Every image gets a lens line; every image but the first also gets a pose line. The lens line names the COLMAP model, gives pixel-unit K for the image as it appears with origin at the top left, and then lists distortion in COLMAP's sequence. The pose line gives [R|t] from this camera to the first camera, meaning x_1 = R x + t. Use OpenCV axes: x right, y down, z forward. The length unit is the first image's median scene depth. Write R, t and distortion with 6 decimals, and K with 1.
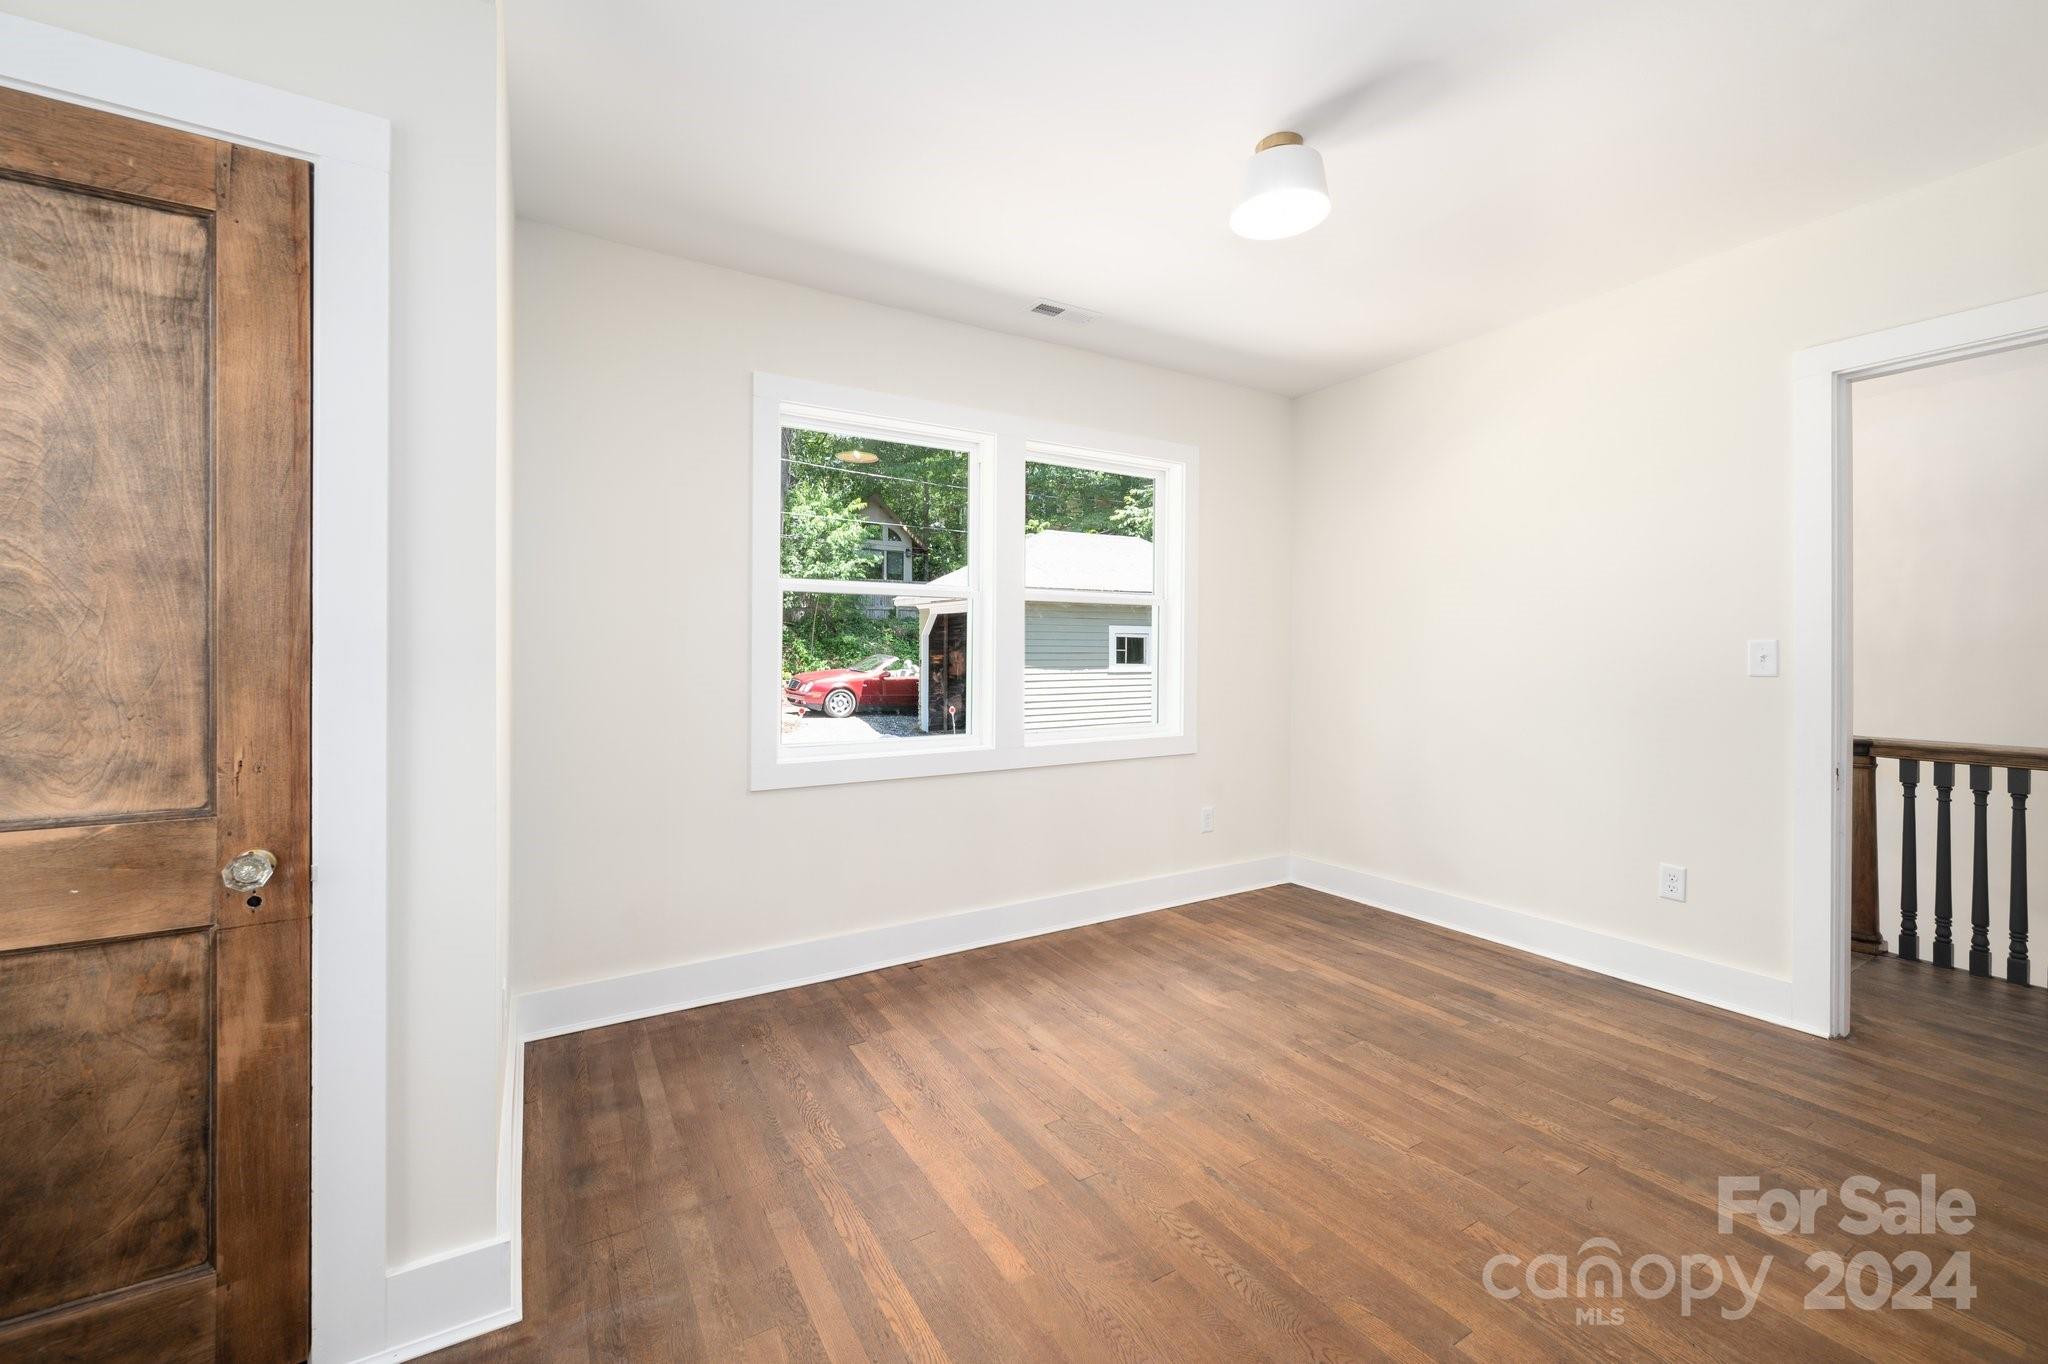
lens RADIAL K [[830.2, 0, 1017.2], [0, 830.2, 659.7], [0, 0, 1]] dist [0.002610, 0.000083]
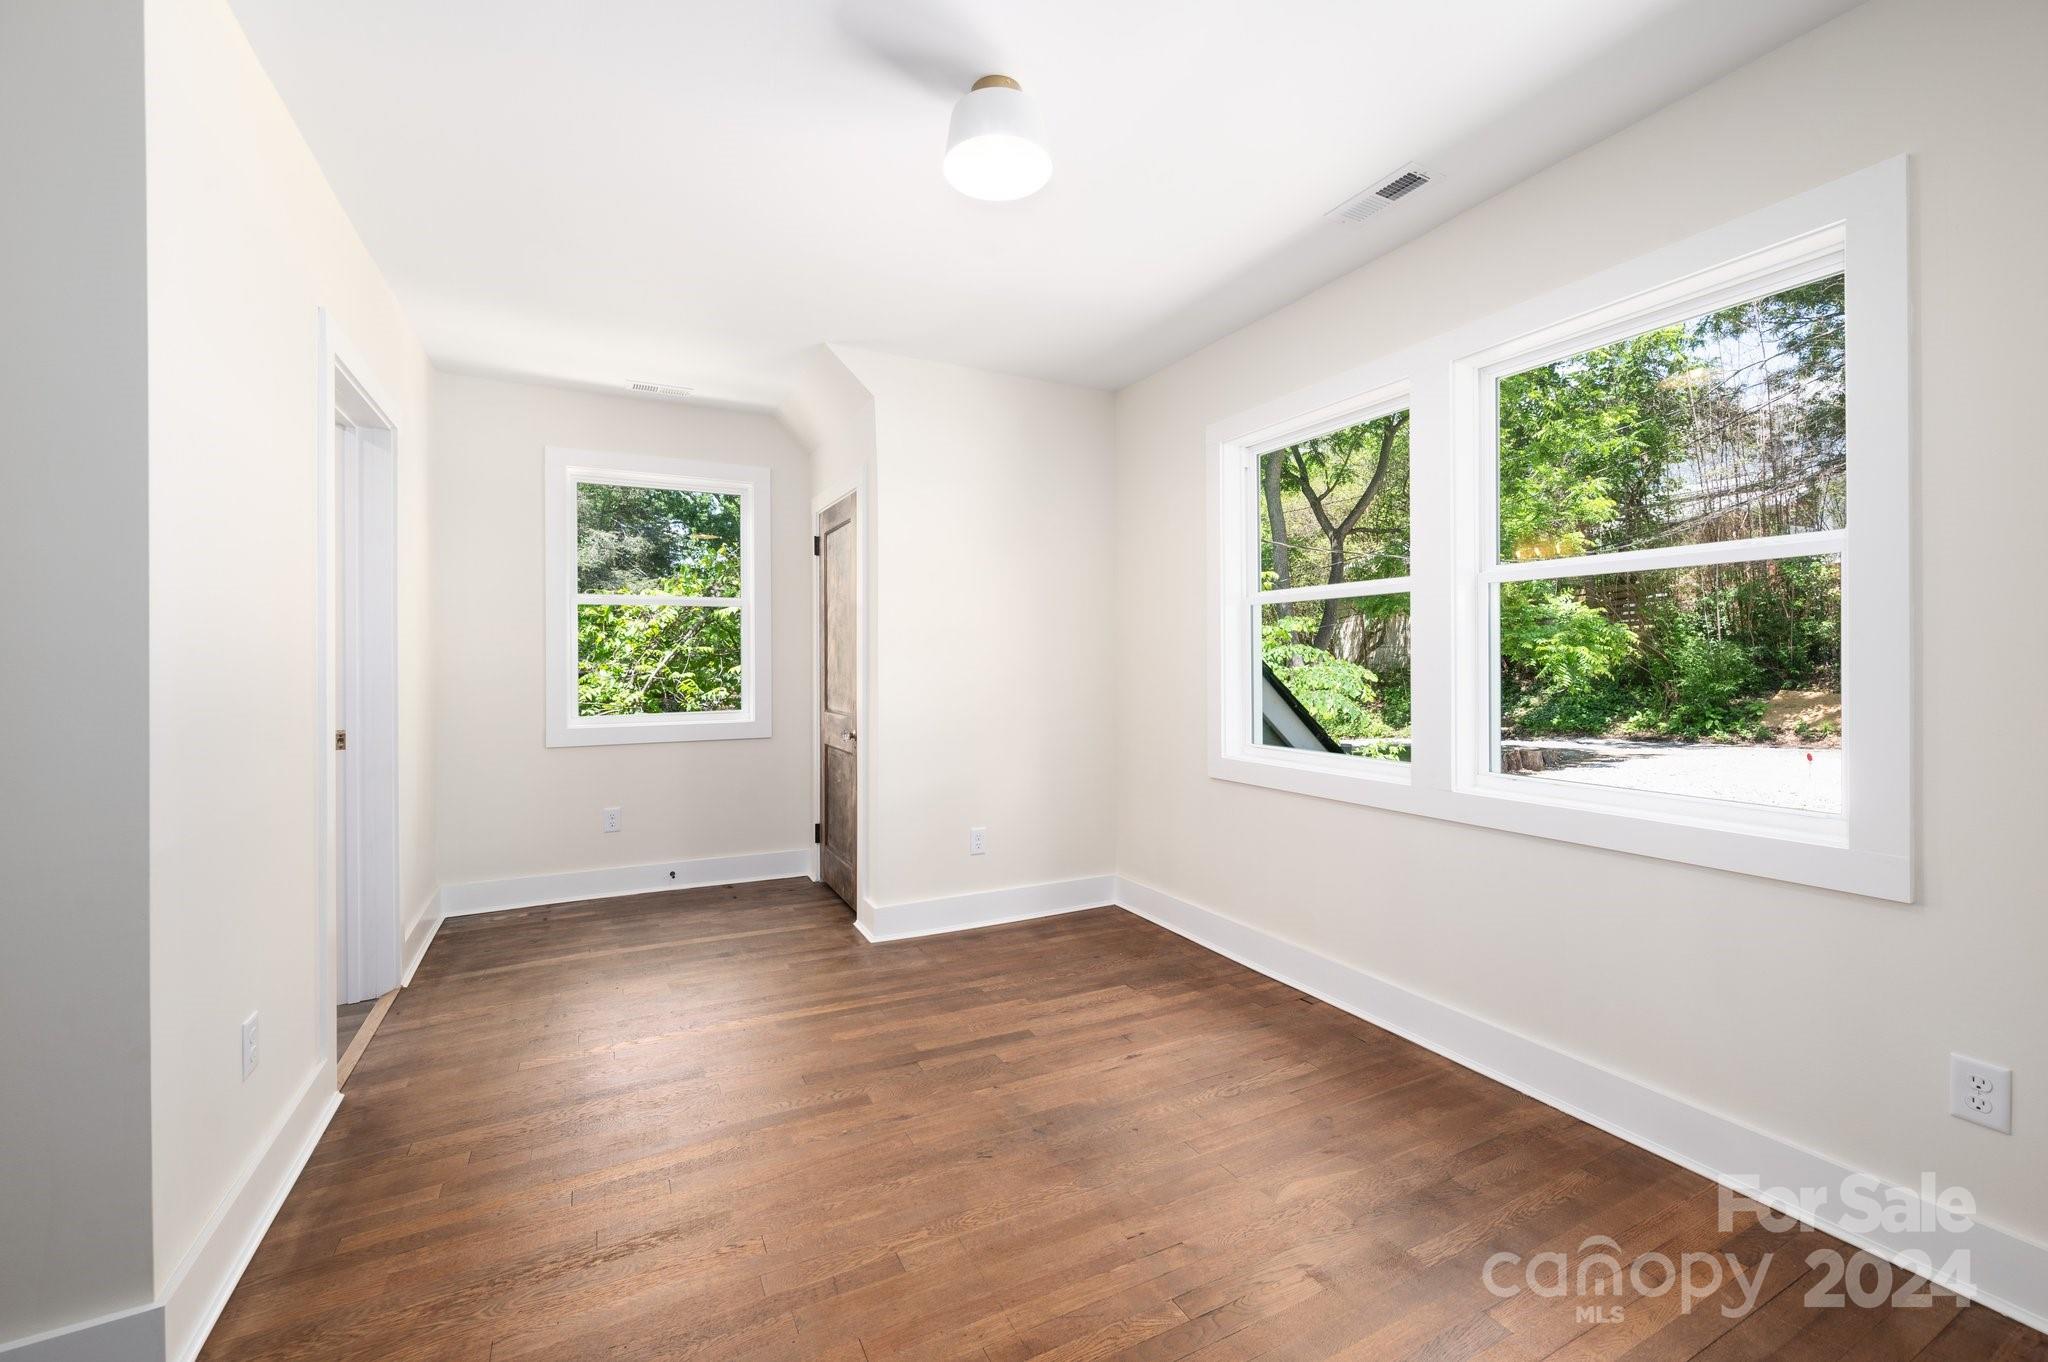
lens RADIAL K [[830.2, 0, 1017.2], [0, 830.2, 658.7], [0, 0, 1]] dist [0.002610, 0.000083]
pose [[-0.070949, -0.003557, -0.997474, 0.951104], [-0.005012, 0.999982, -0.003209, -0.006055], [0.997467, 0.004771, -0.070966, 0.862635]]
